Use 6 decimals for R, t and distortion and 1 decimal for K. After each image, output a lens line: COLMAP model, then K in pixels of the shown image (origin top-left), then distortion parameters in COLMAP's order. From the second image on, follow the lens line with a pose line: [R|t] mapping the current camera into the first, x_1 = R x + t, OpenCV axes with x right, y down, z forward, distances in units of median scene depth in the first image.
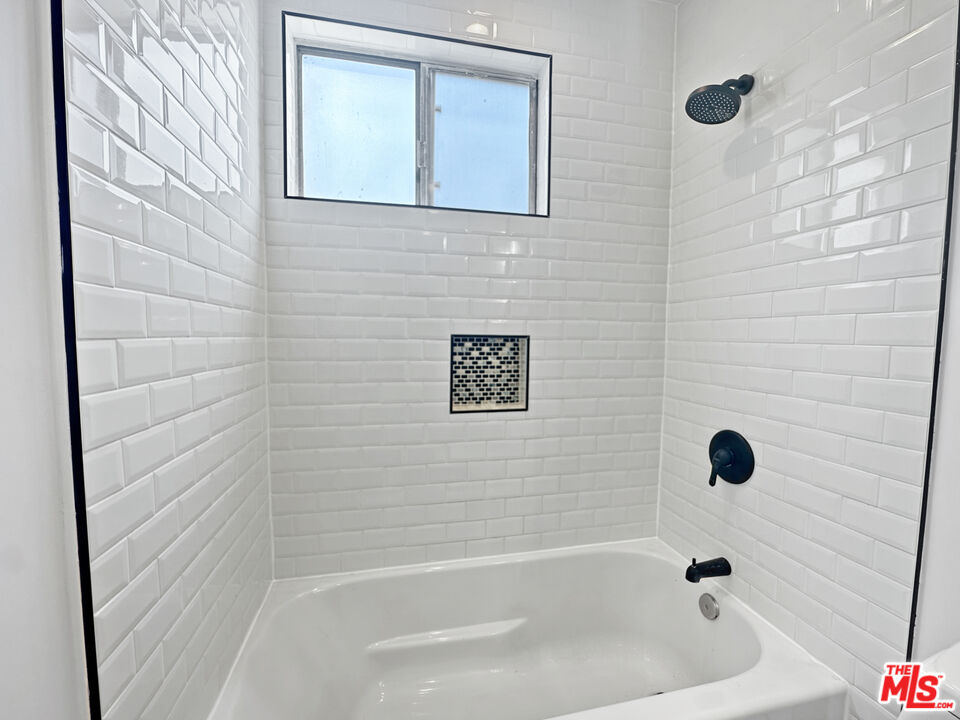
lens RADIAL K [[402.0, 0, 476.3], [0, 402.0, 360.5], [0, 0, 1]] dist [-0.001459, -0.000275]
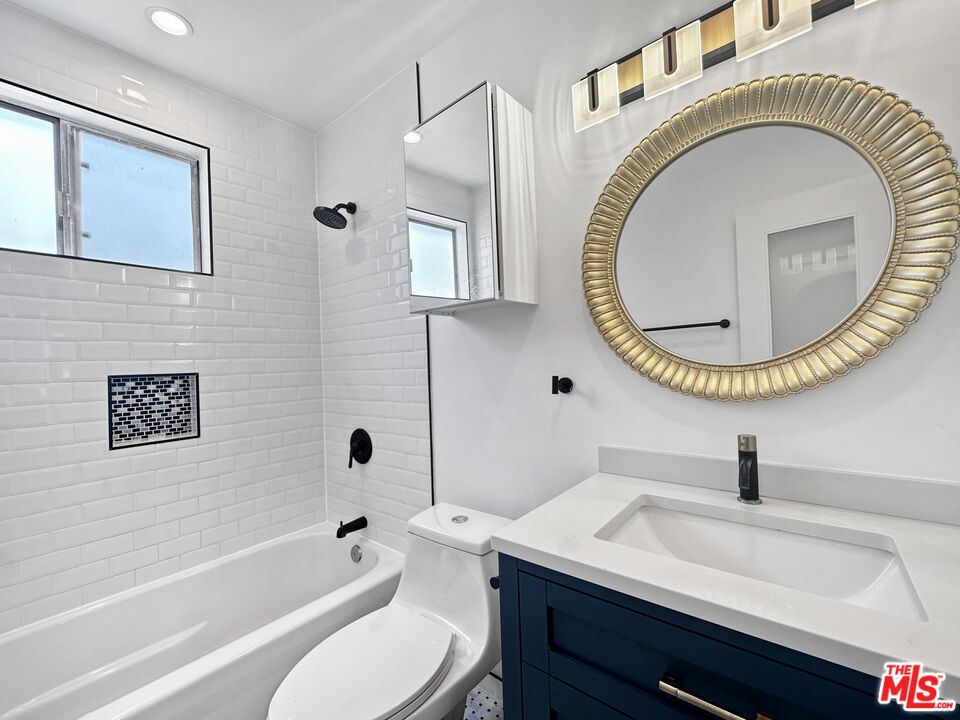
lens RADIAL K [[402.0, 0, 476.3], [0, 402.0, 360.5], [0, 0, 1]] dist [-0.001459, -0.000275]
pose [[0.788538, -0.033960, 0.614048, 0.052163], [0.081604, 0.995423, -0.049740, 0.026475], [-0.609548, 0.089331, 0.787700, -0.418410]]
